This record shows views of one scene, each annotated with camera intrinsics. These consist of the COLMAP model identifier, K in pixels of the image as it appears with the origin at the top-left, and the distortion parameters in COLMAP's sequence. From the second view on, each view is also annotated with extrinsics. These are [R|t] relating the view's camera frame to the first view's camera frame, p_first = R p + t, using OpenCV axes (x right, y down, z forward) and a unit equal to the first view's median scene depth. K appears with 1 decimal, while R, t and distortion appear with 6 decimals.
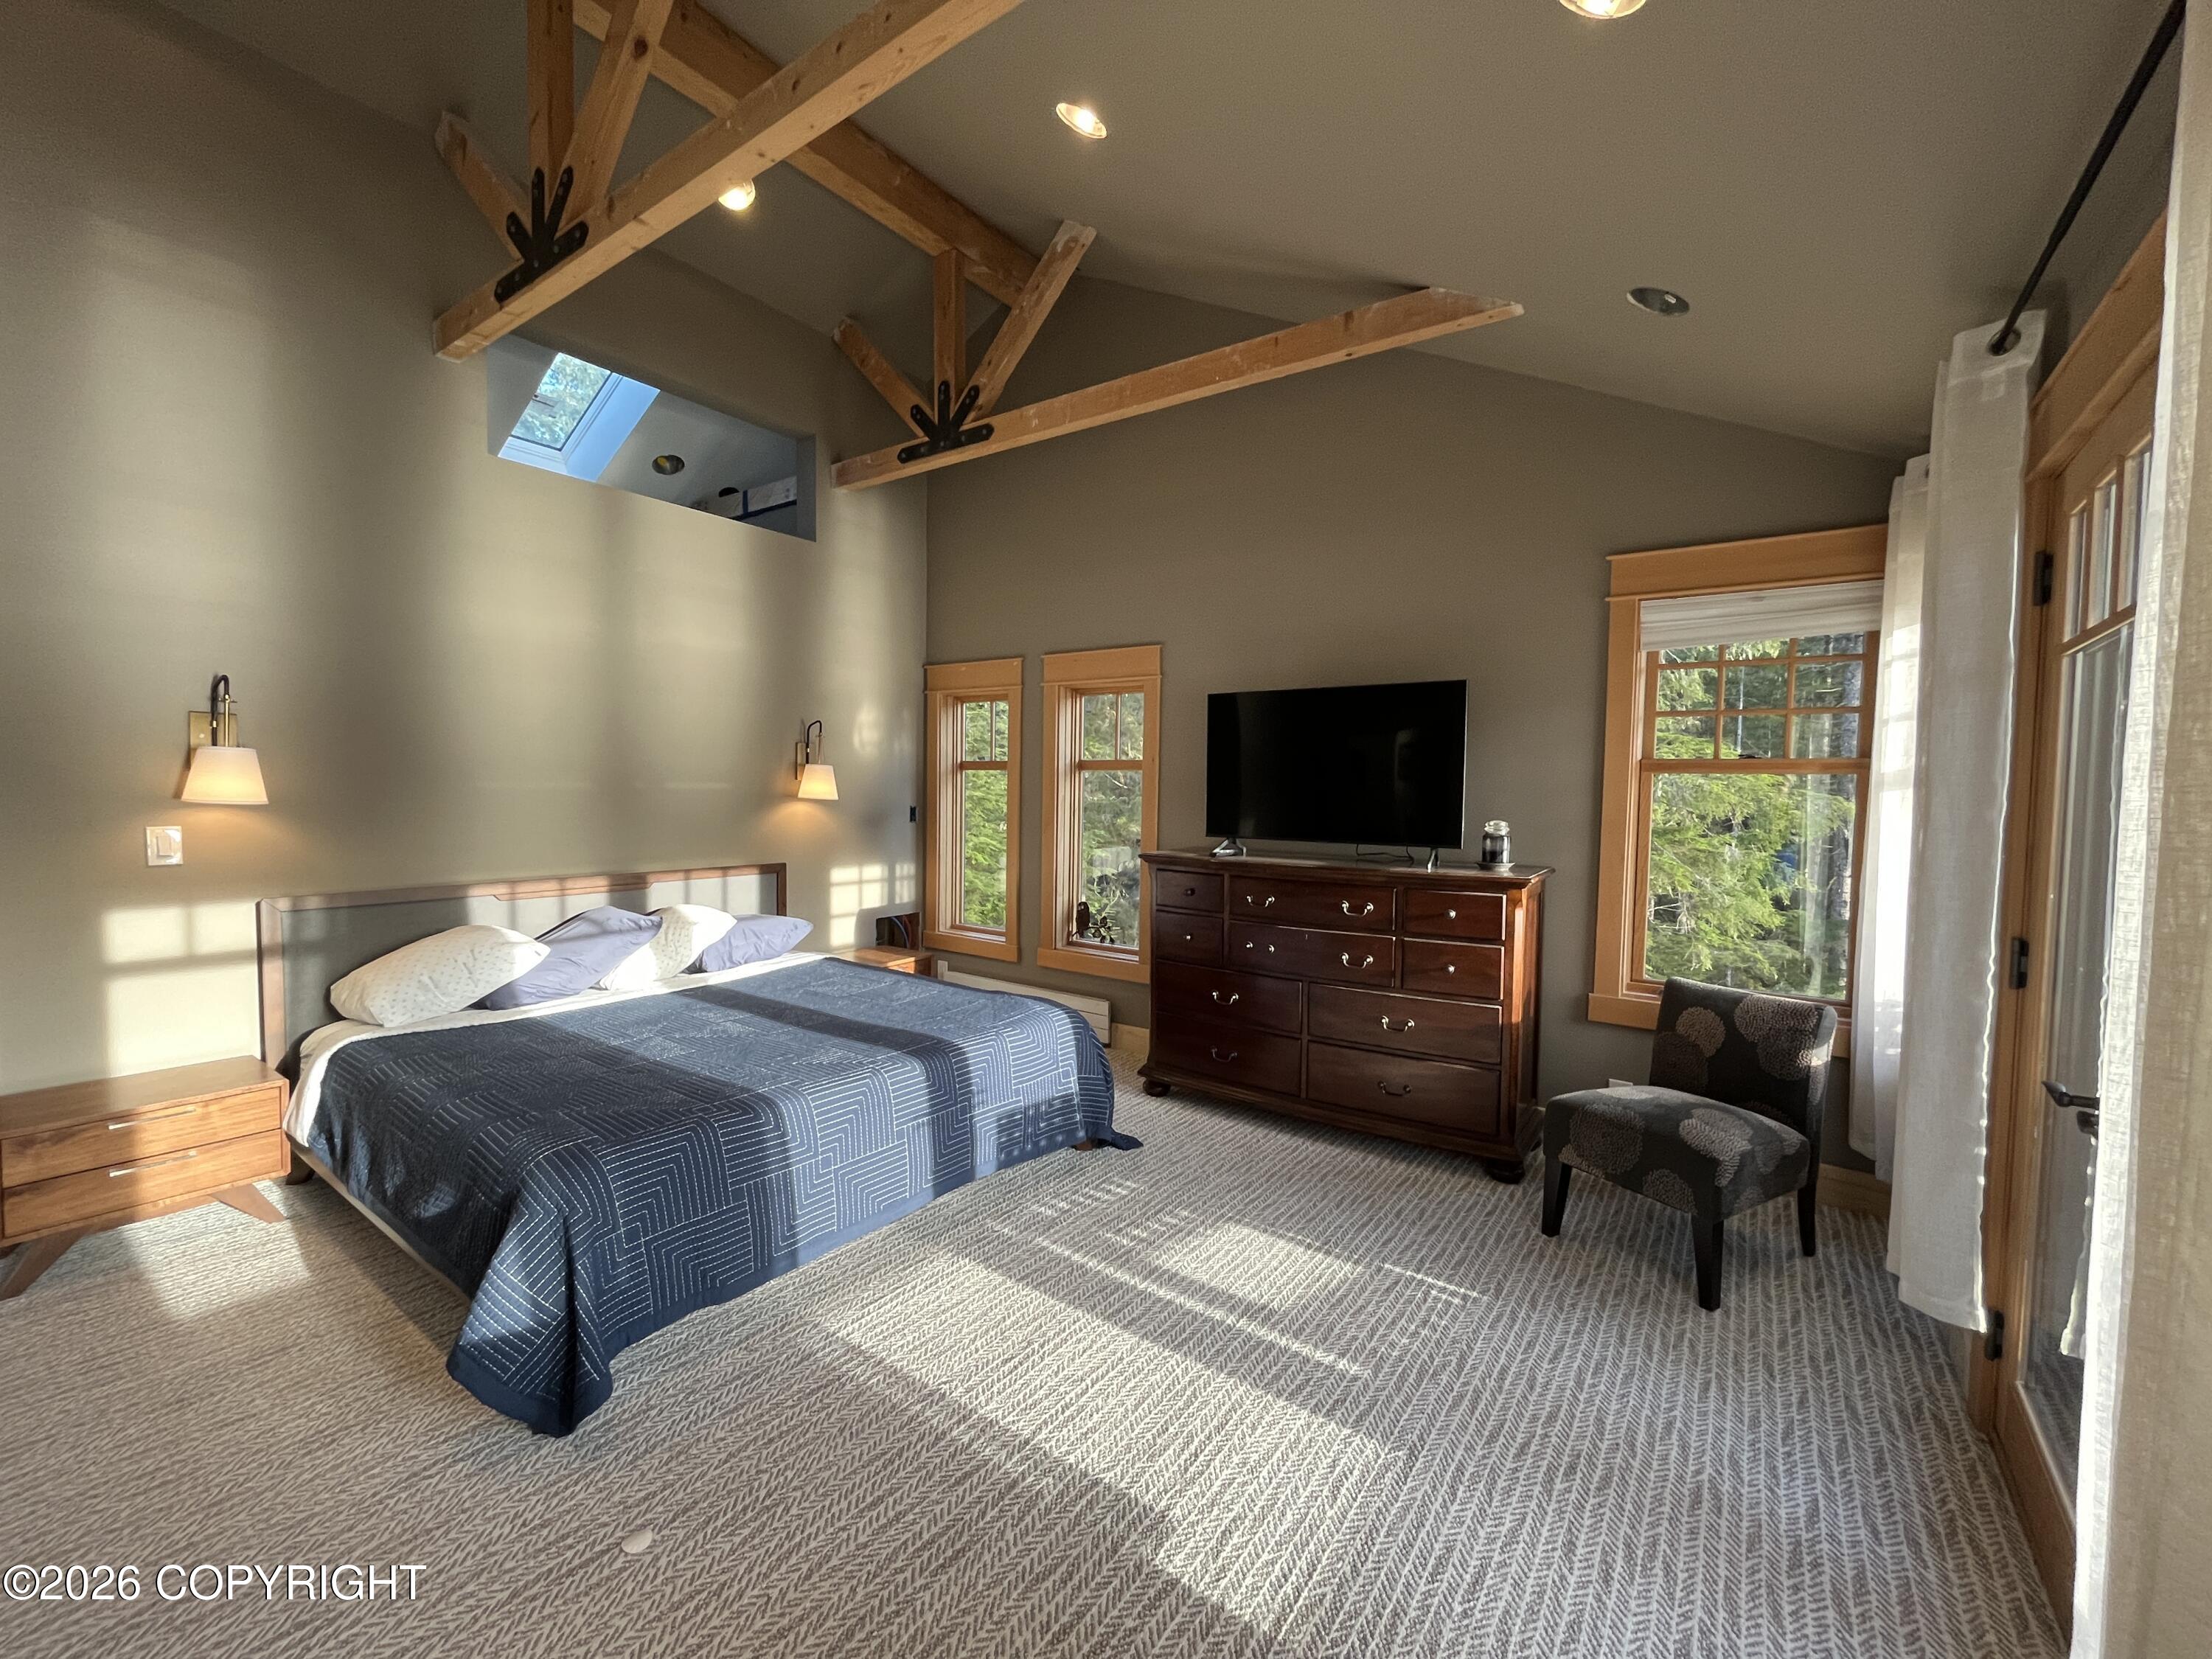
lens RADIAL K [[900.6, 0, 1107.4], [0, 900.6, 830.1], [0, 0, 1]] dist [-0.002231, -0.000072]
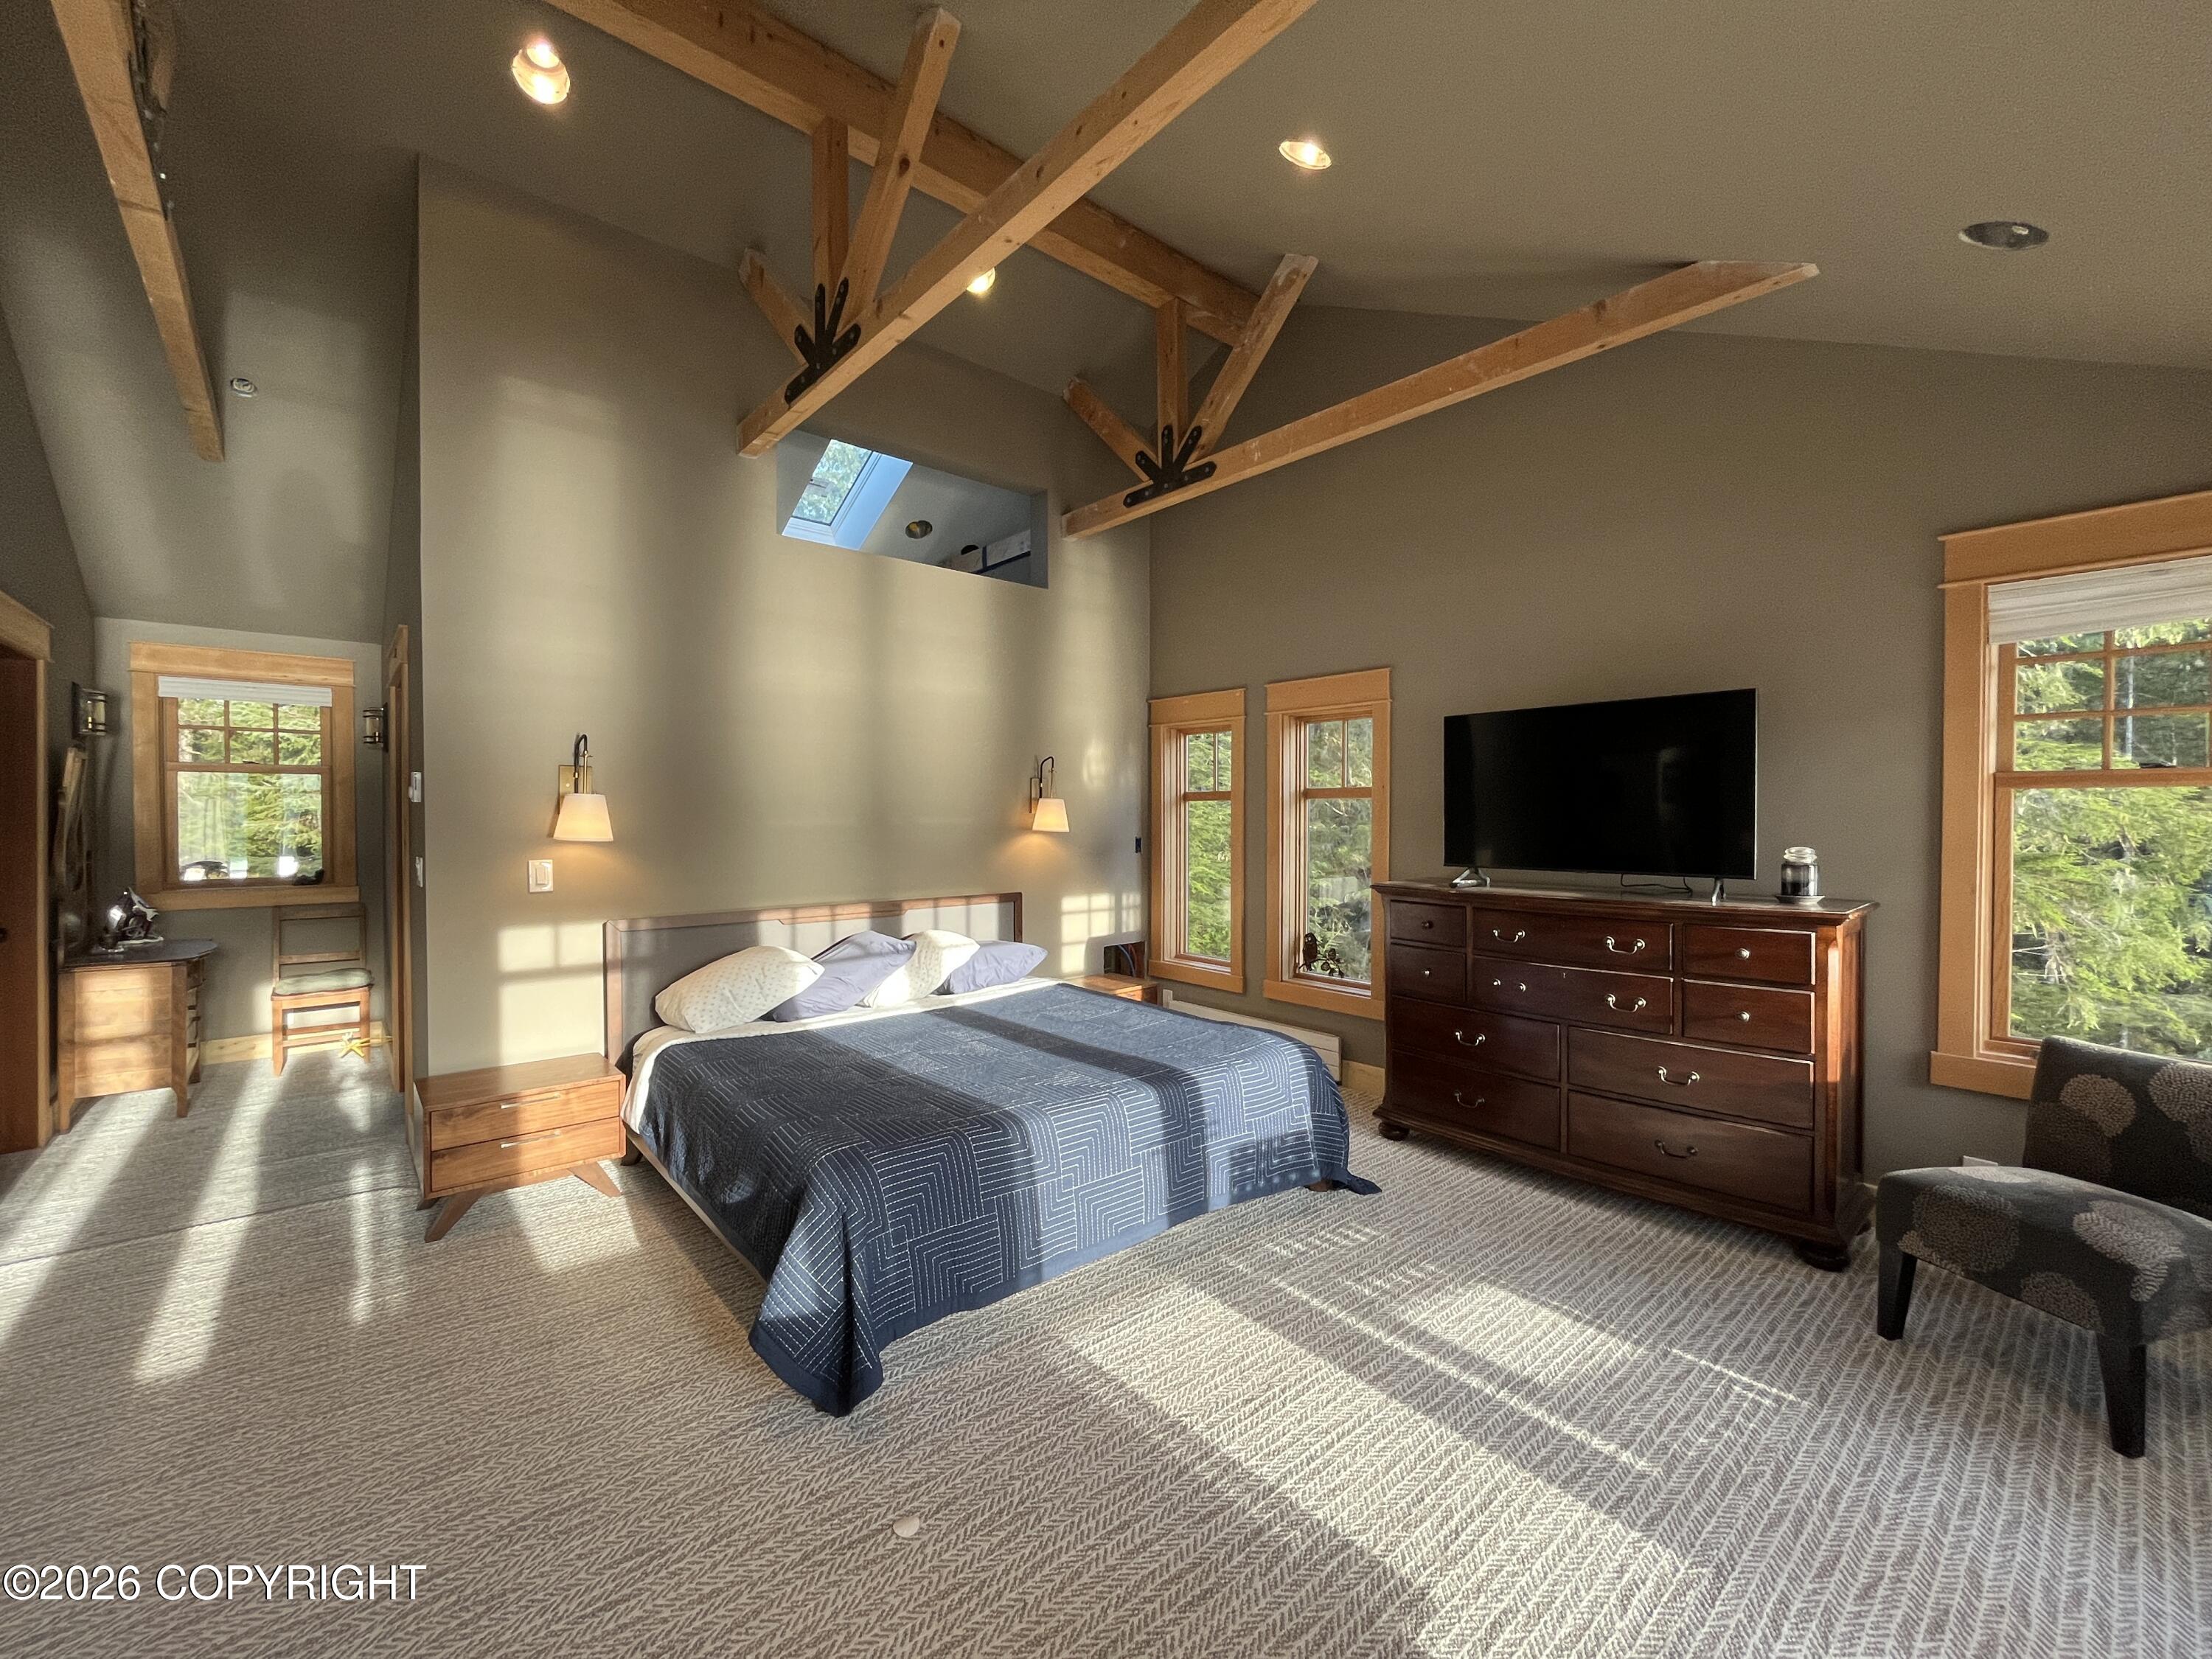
lens RADIAL K [[900.6, 0, 1107.4], [0, 900.6, 830.1], [0, 0, 1]] dist [-0.002231, -0.000072]
pose [[0.971856, -0.012013, -0.235267, -0.017064], [0.004167, 0.999419, -0.033819, -0.000290], [0.235537, 0.031887, 0.971342, -0.006587]]
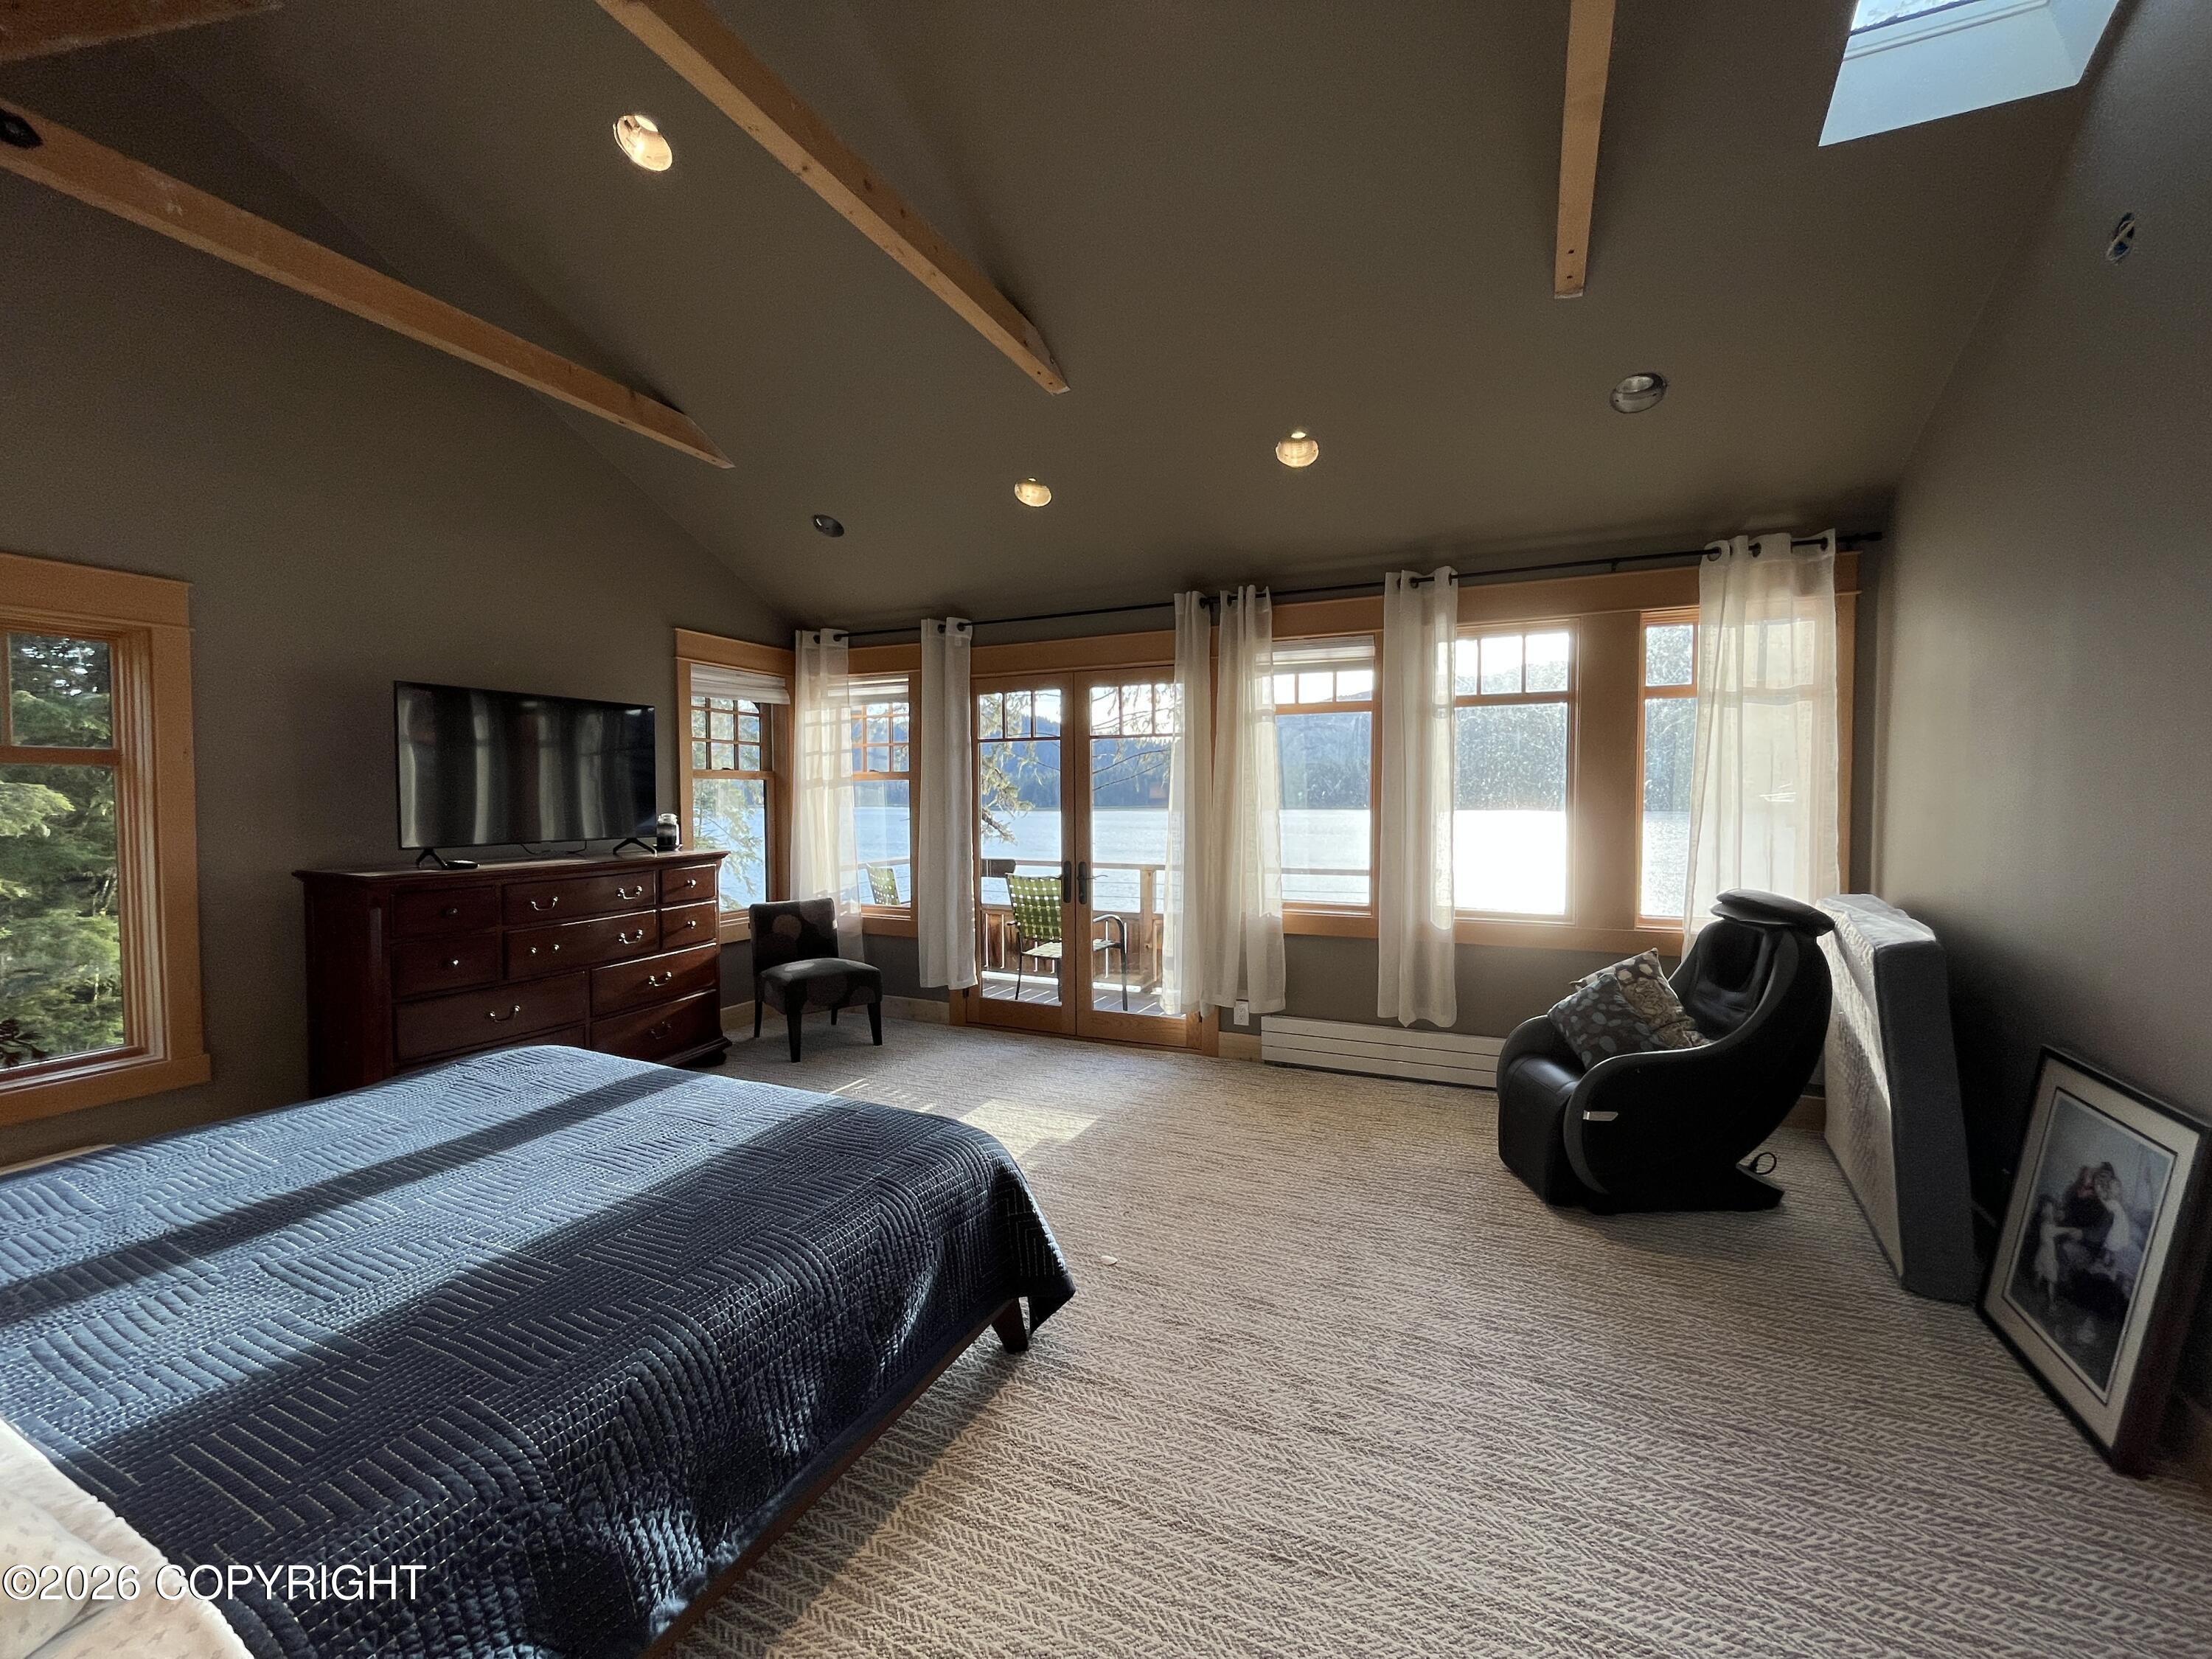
lens RADIAL K [[900.6, 0, 1107.4], [0, 900.6, 830.1], [0, 0, 1]] dist [-0.002231, -0.000072]
pose [[-0.192188, -0.054650, 0.979835, -1.214706], [0.045489, 0.996879, 0.064523, -0.051459], [-0.980303, 0.056972, -0.189102, 0.740894]]
